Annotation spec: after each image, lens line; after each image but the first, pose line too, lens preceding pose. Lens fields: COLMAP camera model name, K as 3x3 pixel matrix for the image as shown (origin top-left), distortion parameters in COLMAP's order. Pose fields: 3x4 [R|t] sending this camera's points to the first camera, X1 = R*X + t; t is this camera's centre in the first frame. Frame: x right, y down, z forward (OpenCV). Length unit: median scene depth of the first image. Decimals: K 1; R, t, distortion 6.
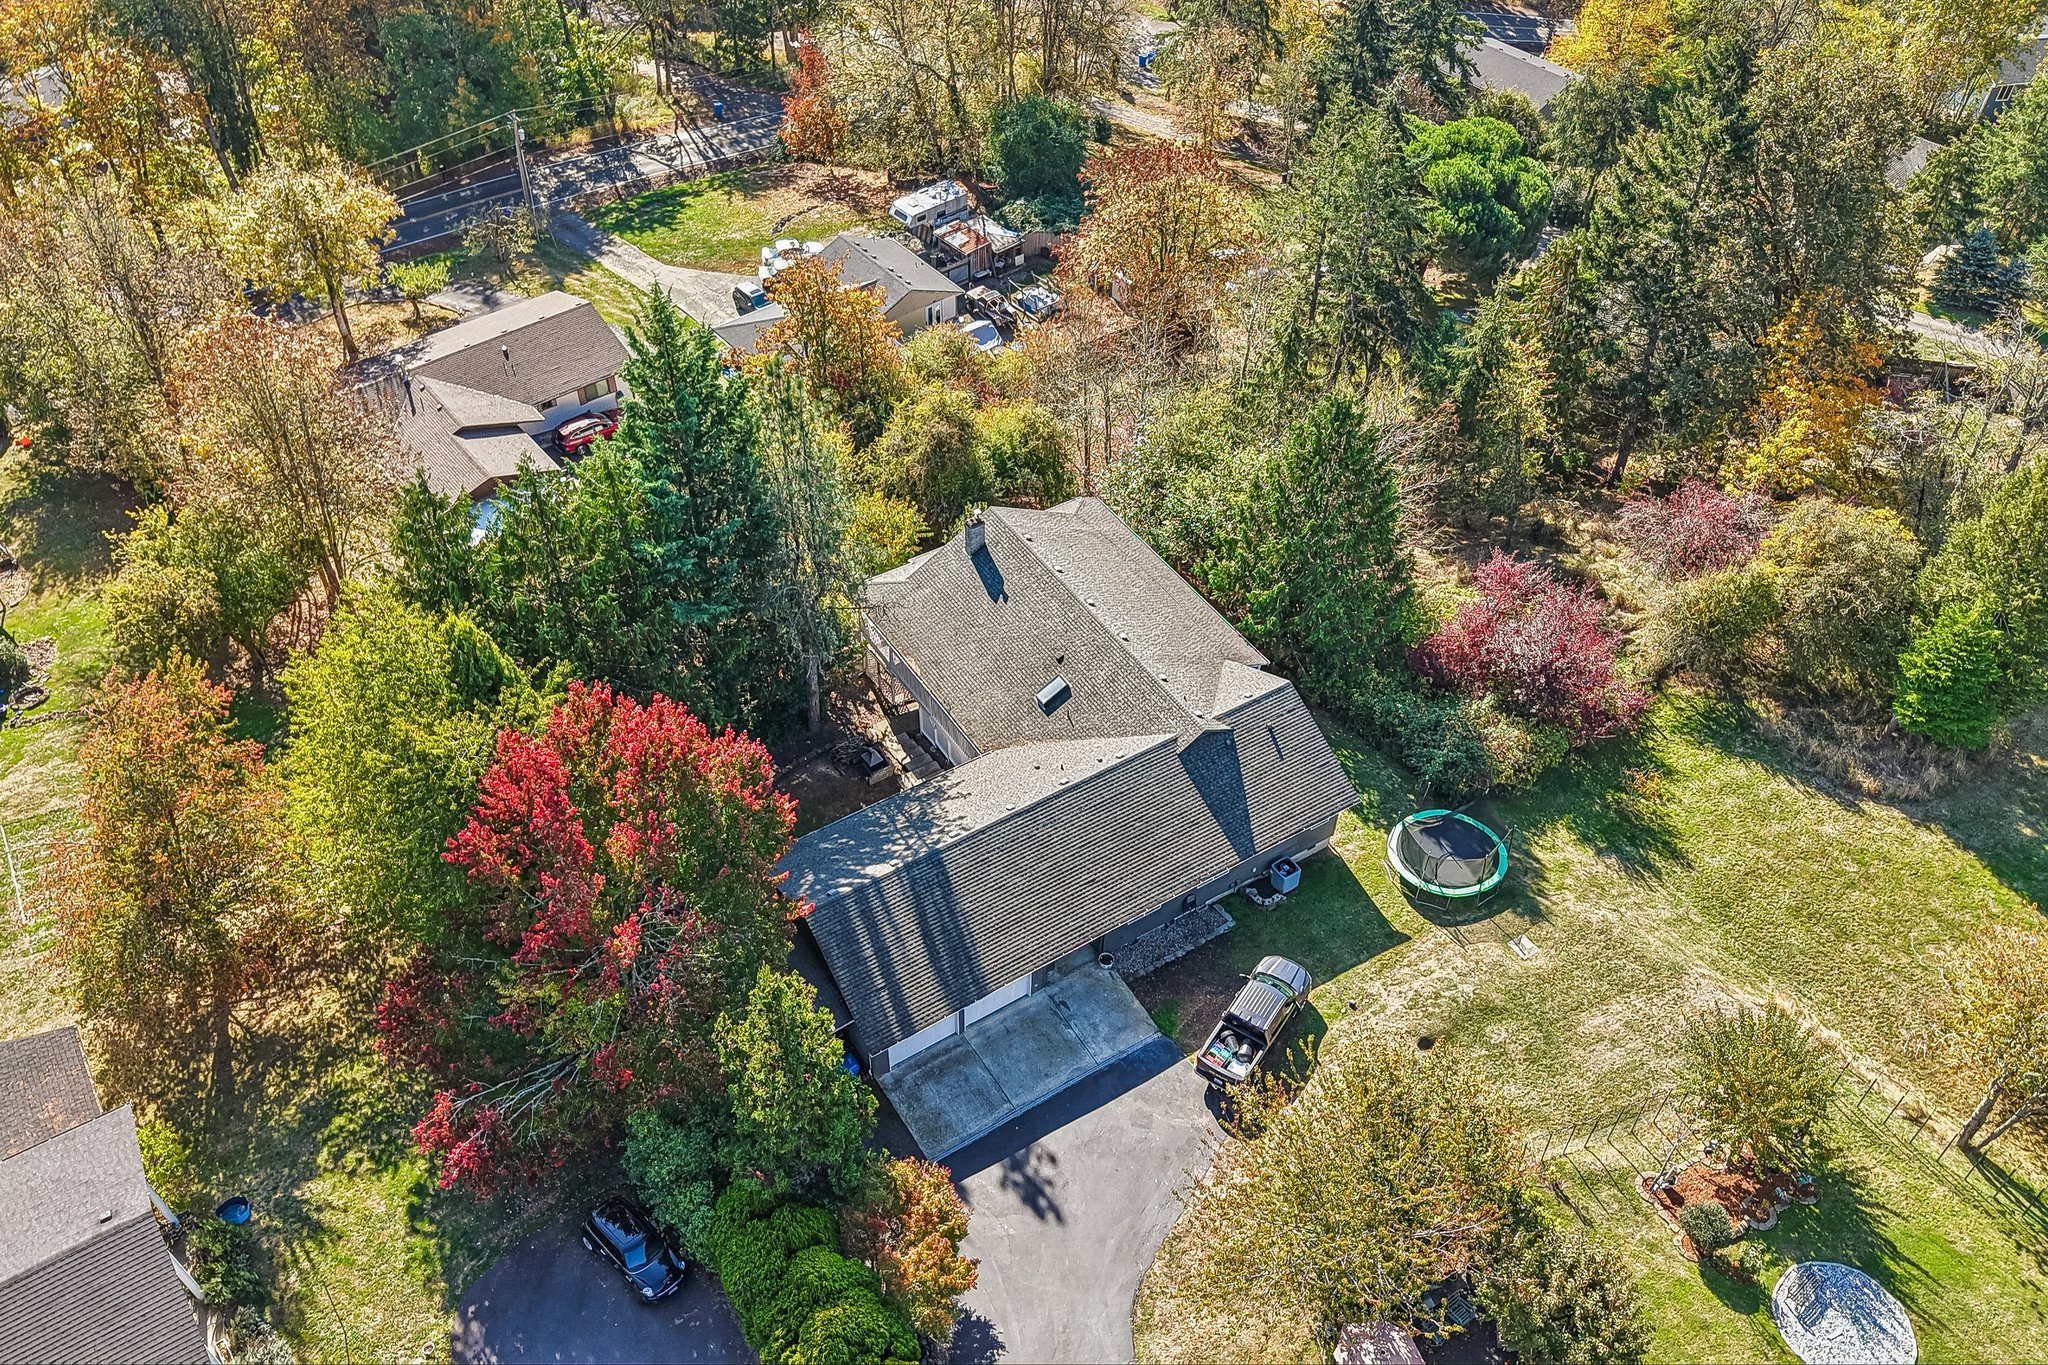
lens RADIAL K [[1588.2, 0, 1044.4], [0, 1588.2, 674.3], [0, 0, 1]] dist [-0.005930, -0.006655]
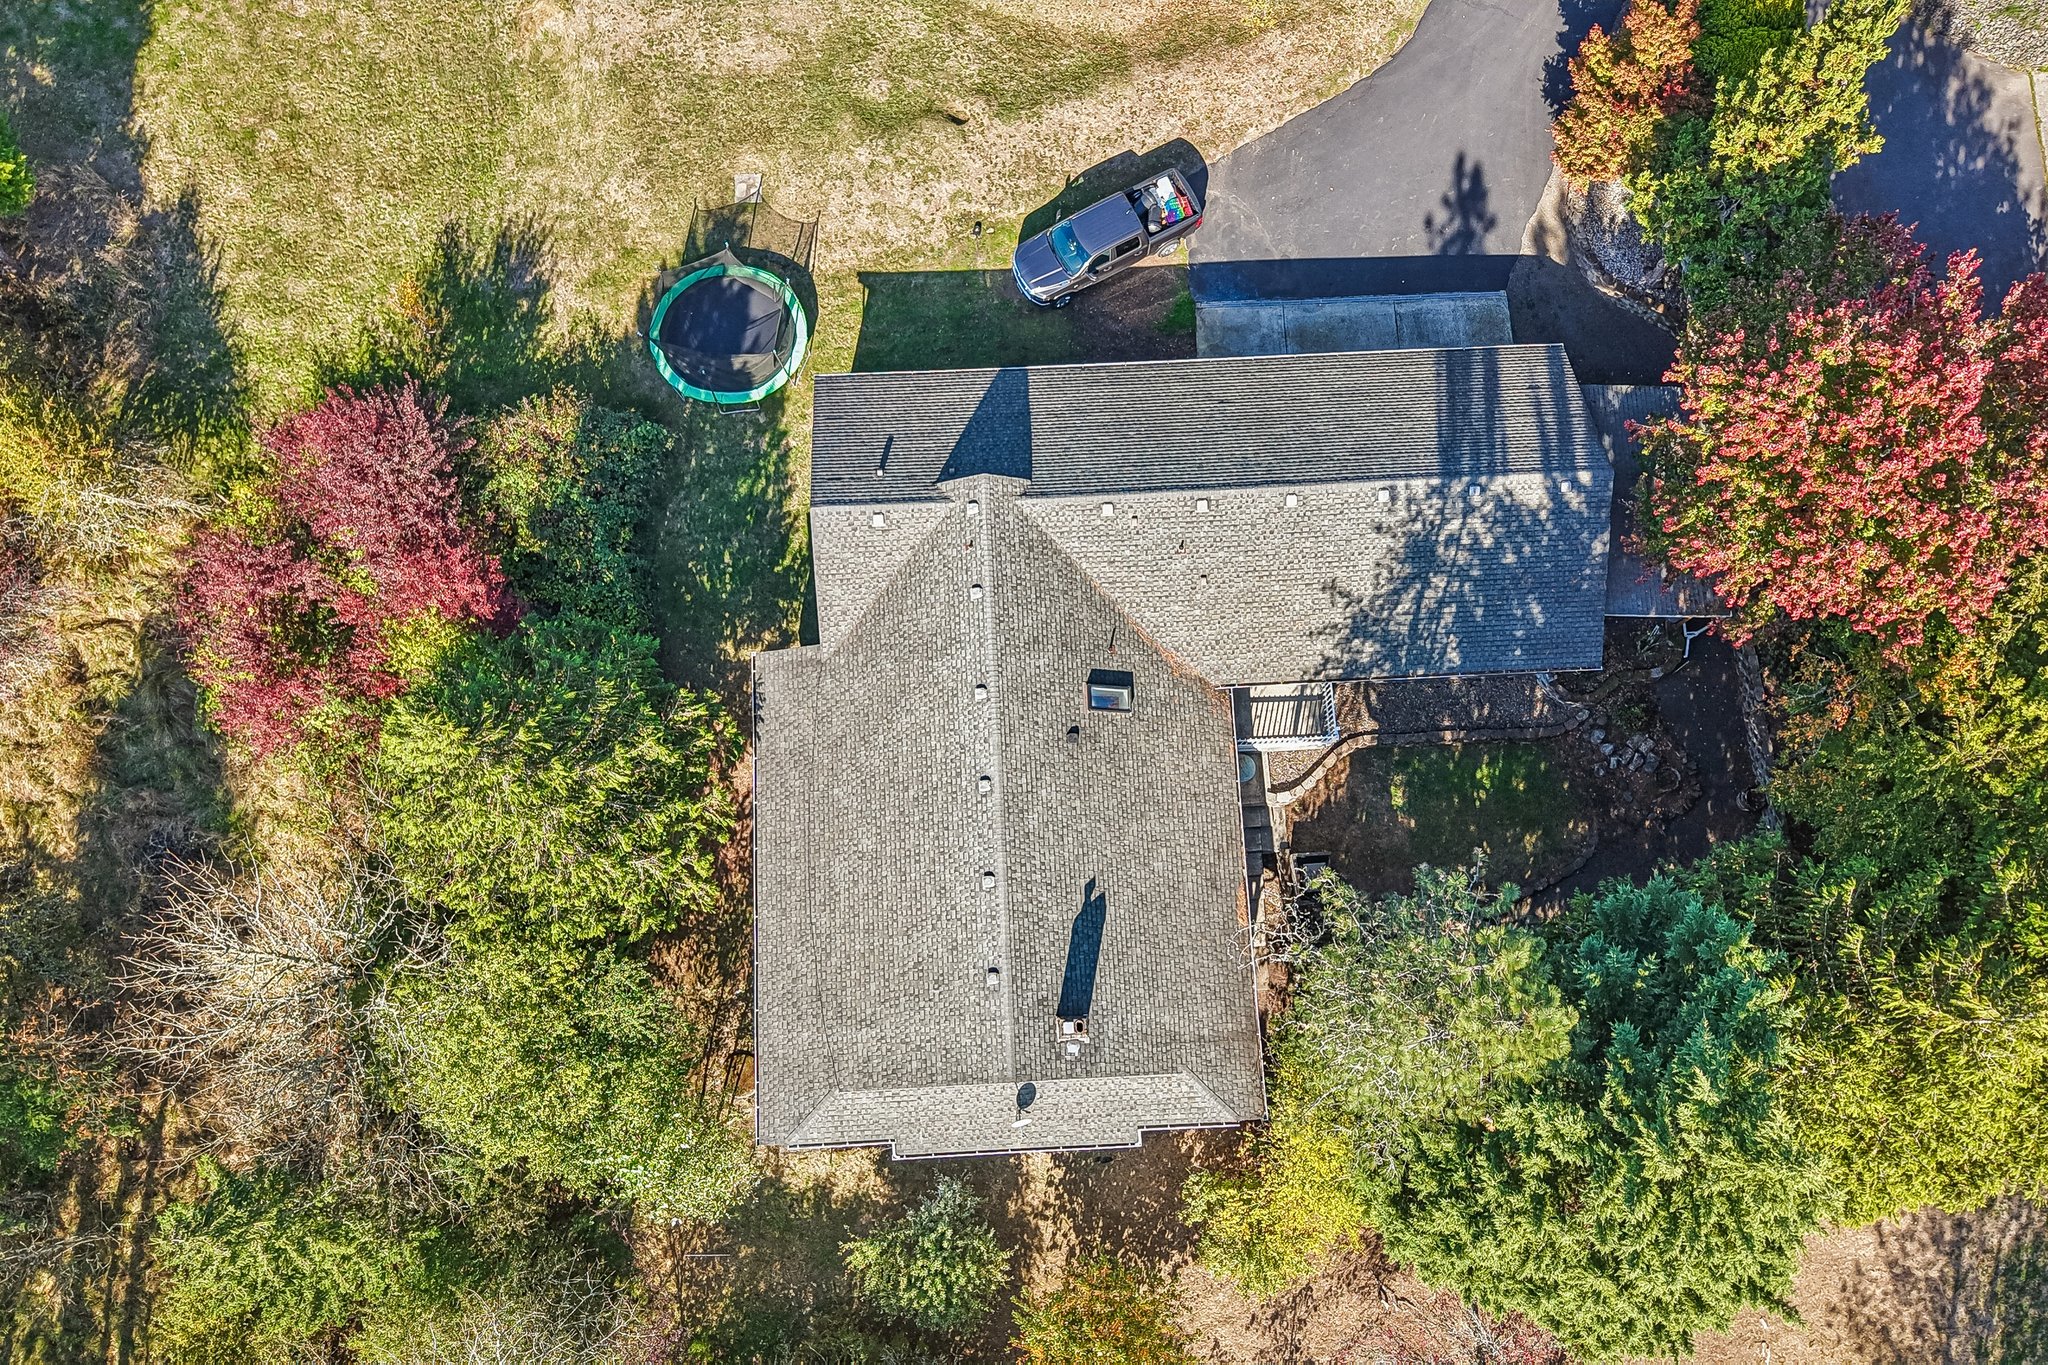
lens RADIAL K [[1588.2, 0, 1036.9], [0, 1588.2, 667.3], [0, 0, 1]] dist [-0.005930, -0.006655]
pose [[-0.859162, -0.503744, 0.089907, -0.023055], [0.358775, -0.467739, 0.807775, -0.578556], [-0.364858, 0.726266, 0.582594, 0.682538]]
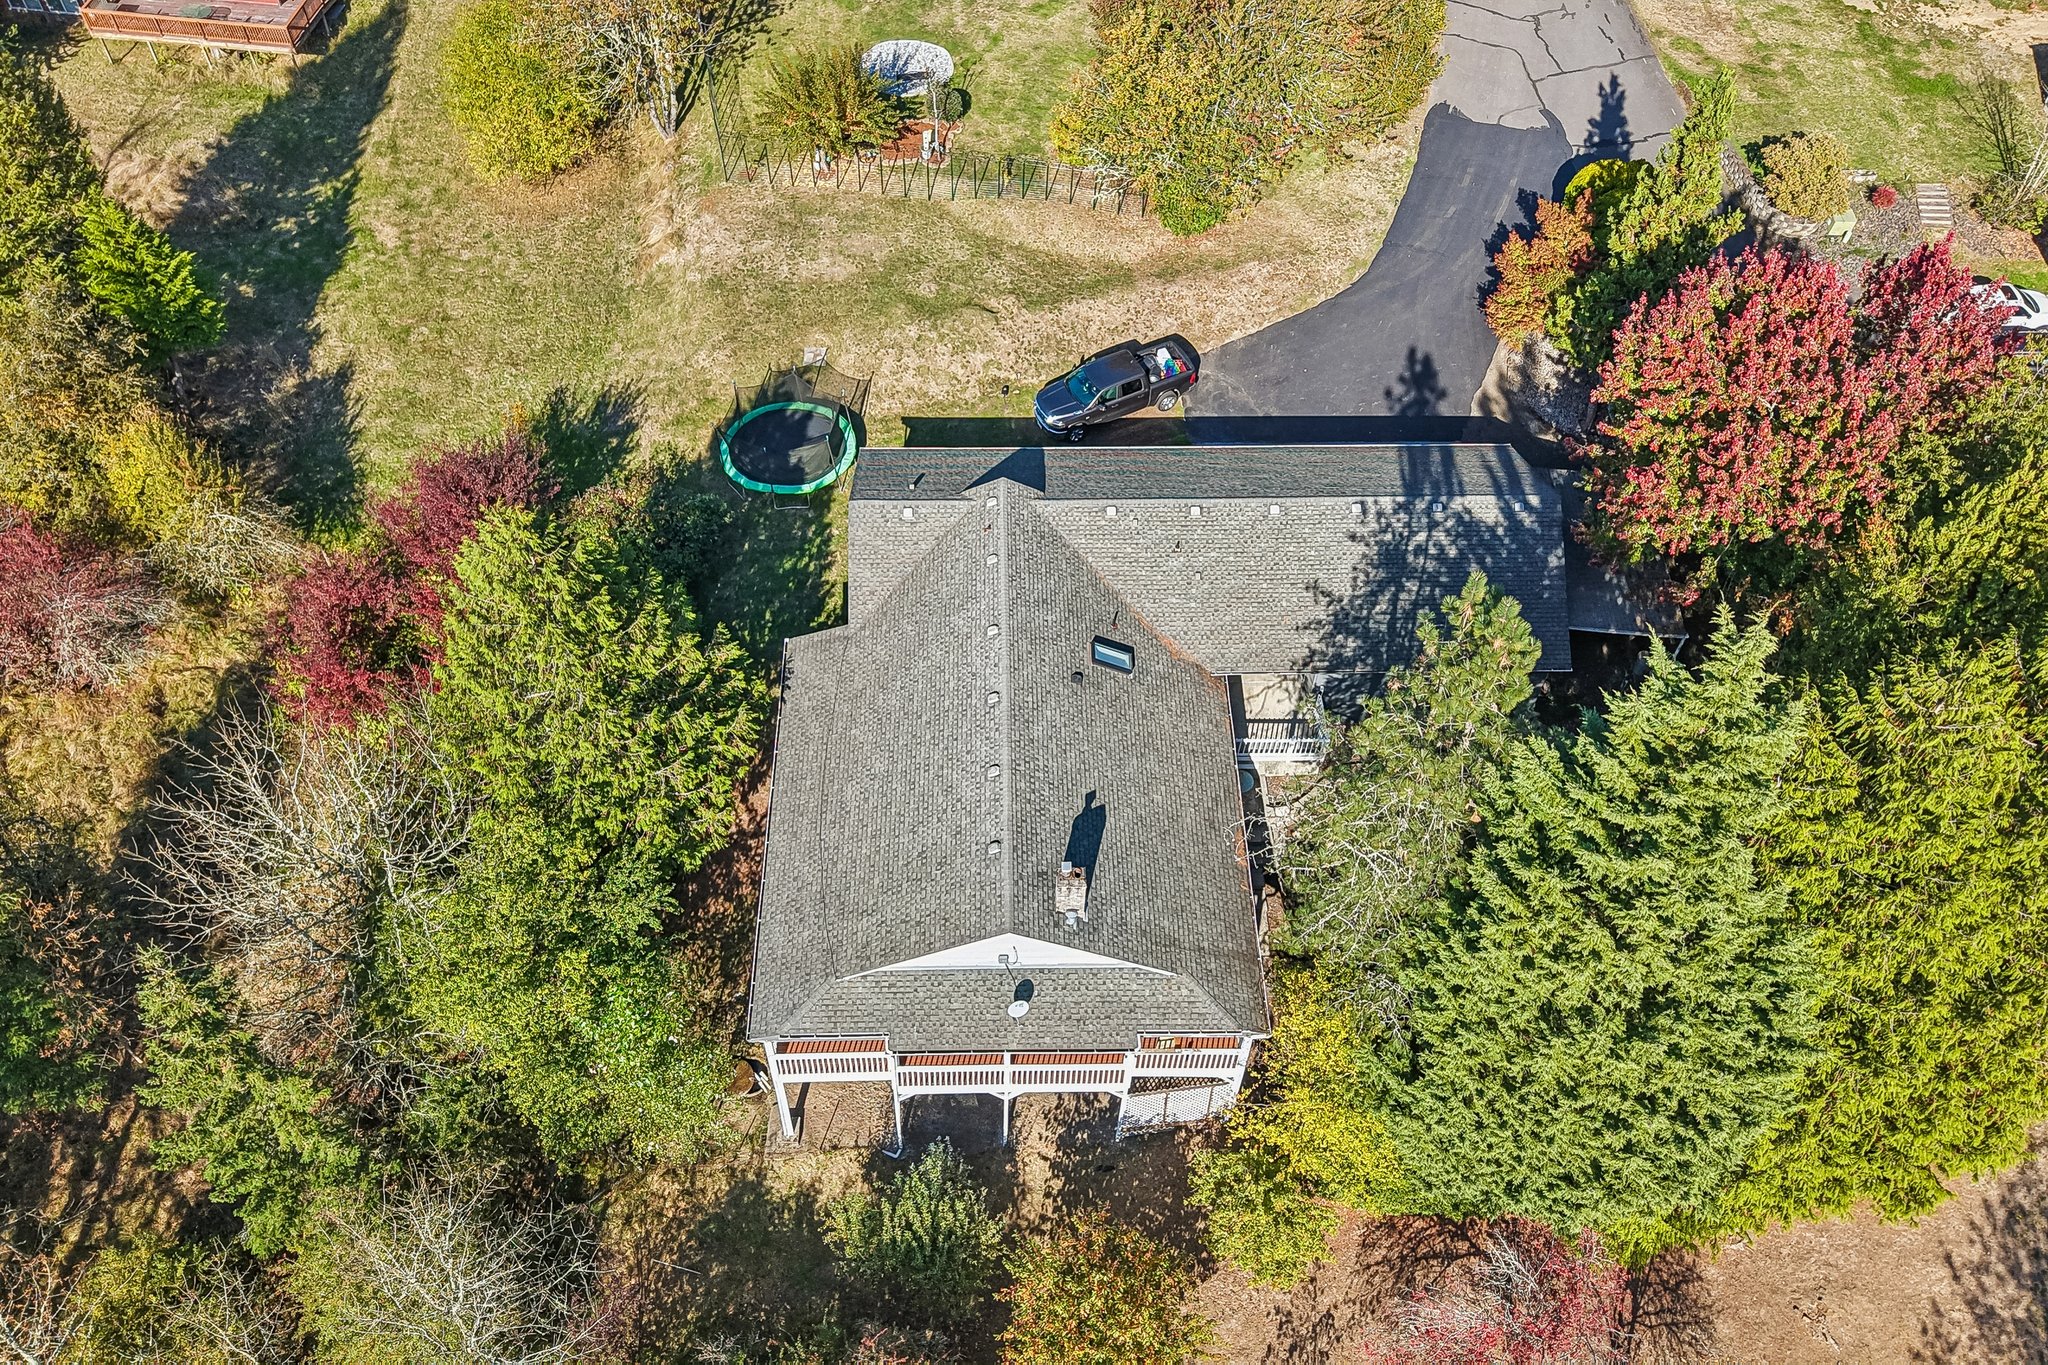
lens RADIAL K [[1588.2, 0, 1037.2], [0, 1588.2, 671.1], [0, 0, 1]] dist [-0.005930, -0.006655]
pose [[-0.844892, -0.435730, 0.310317, -0.209434], [0.380635, -0.082092, 0.921074, -0.725874], [-0.375866, 0.896326, 0.235213, 0.938844]]
